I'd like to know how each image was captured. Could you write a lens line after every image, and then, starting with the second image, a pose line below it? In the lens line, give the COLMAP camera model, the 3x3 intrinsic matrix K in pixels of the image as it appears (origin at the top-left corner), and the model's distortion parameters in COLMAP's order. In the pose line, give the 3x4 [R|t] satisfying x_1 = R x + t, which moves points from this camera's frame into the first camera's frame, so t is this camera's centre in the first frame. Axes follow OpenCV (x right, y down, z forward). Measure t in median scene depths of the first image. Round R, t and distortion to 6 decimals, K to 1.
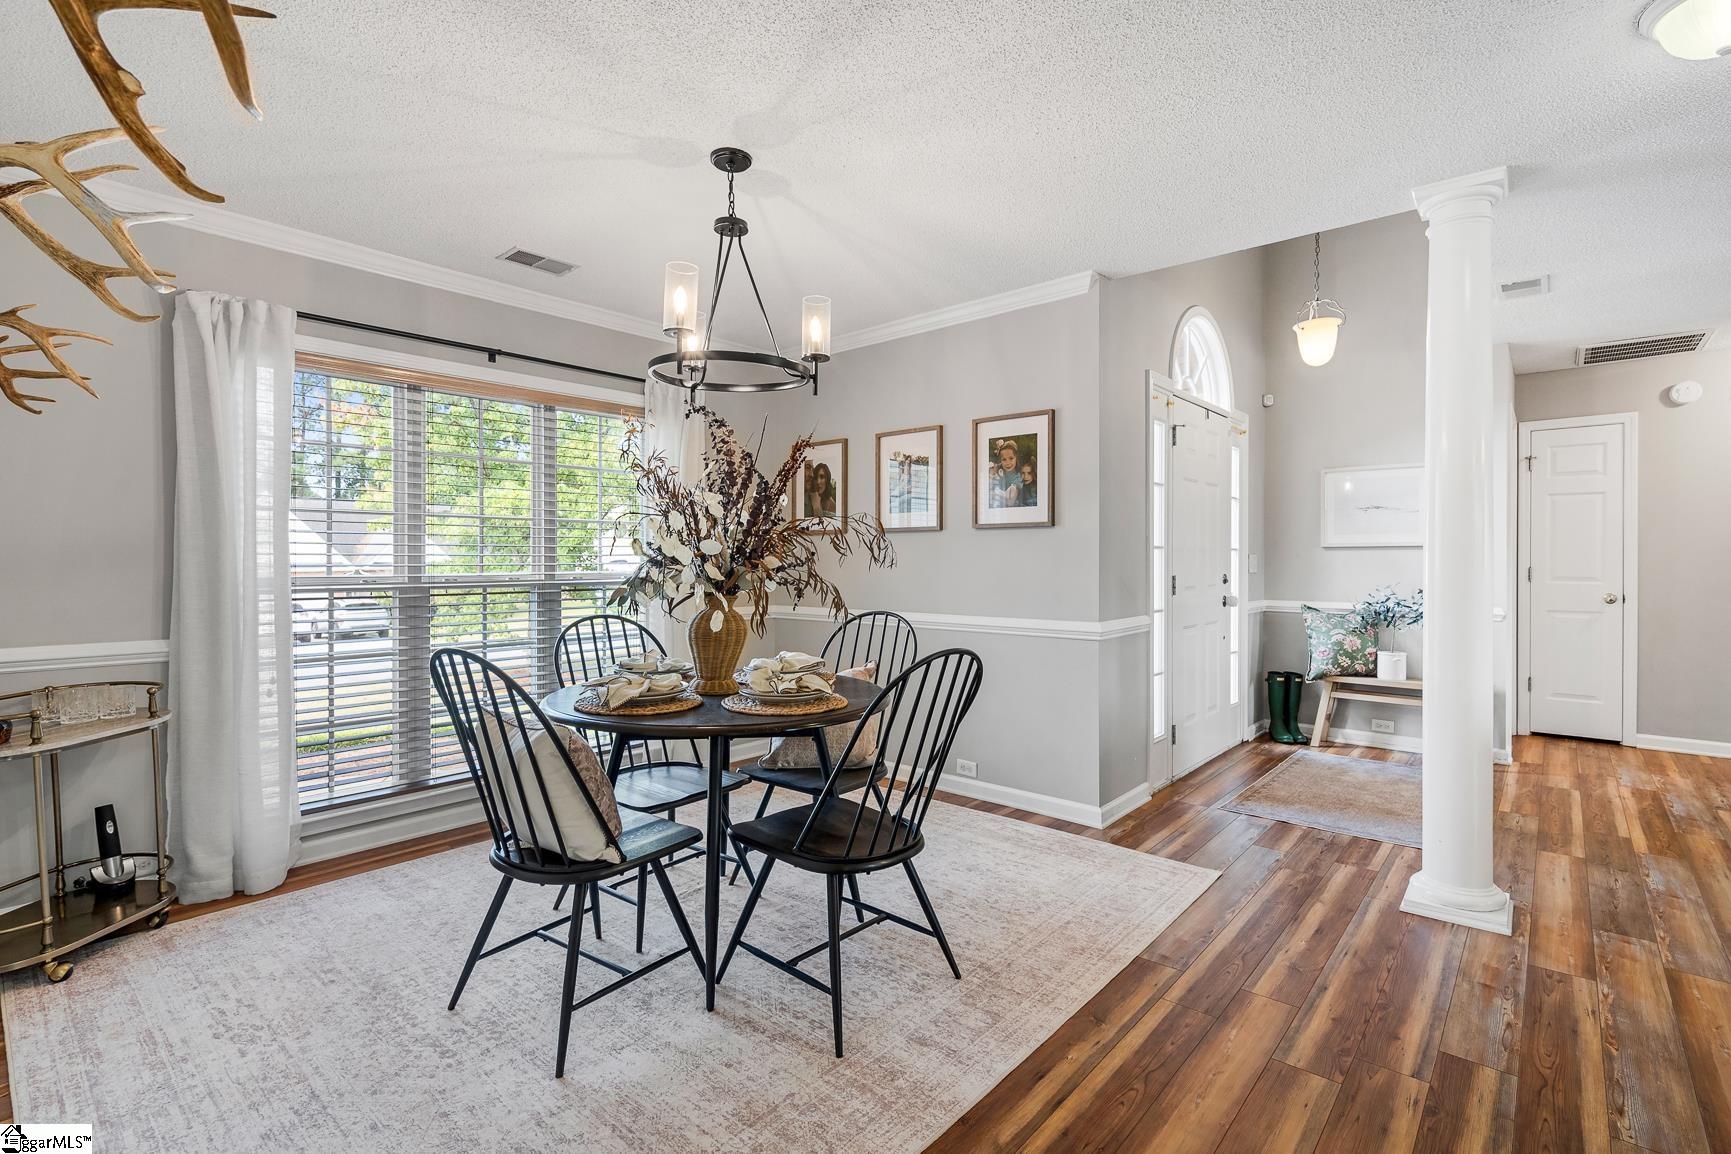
lens RADIAL K [[797.7, 0, 868.0], [0, 797.7, 571.4], [0, 0, 1]] dist [-0.000317, 0.000300]
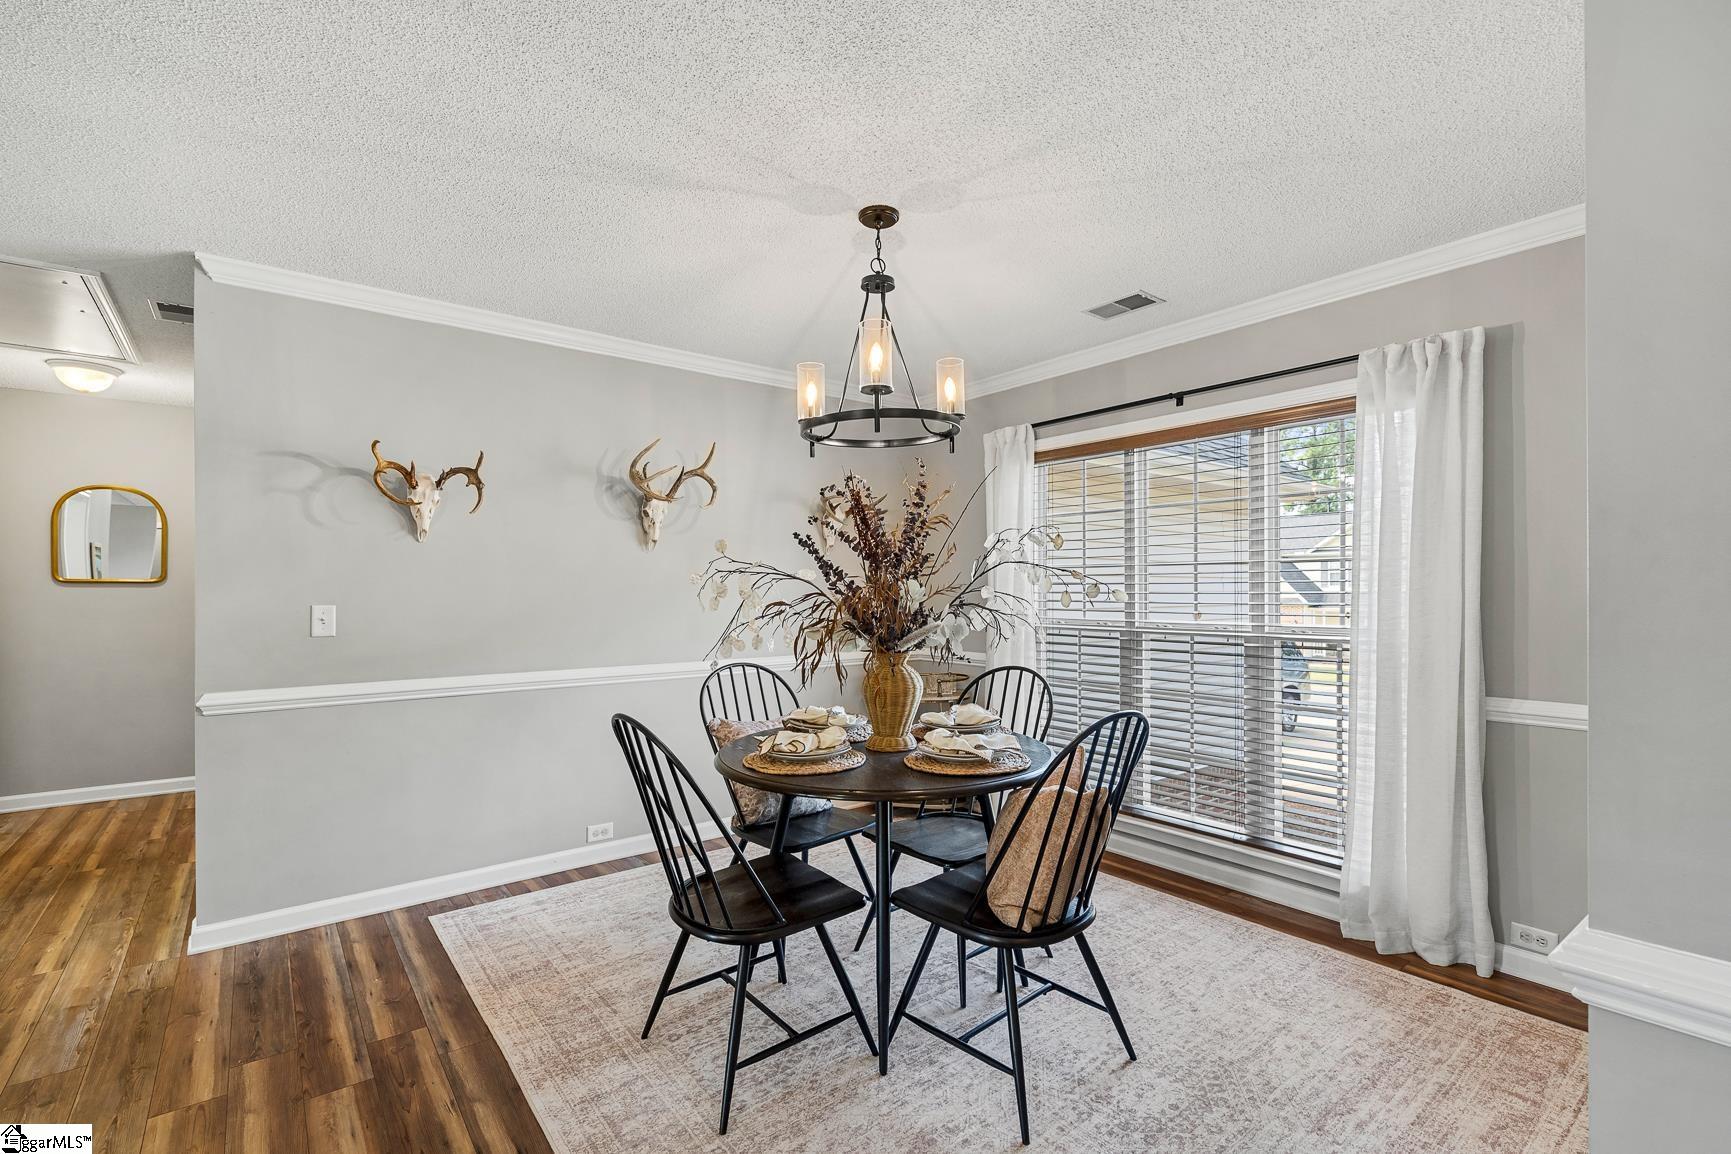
lens RADIAL K [[780.1, 0, 862.7], [0, 780.1, 589.8], [0, 0, 1]] dist [0.001440, -0.000495]
pose [[-0.192678, -0.000301, -0.981262, 0.783311], [-0.009671, 0.999952, 0.001592, -0.048596], [0.981214, 0.009796, -0.192672, 1.153425]]
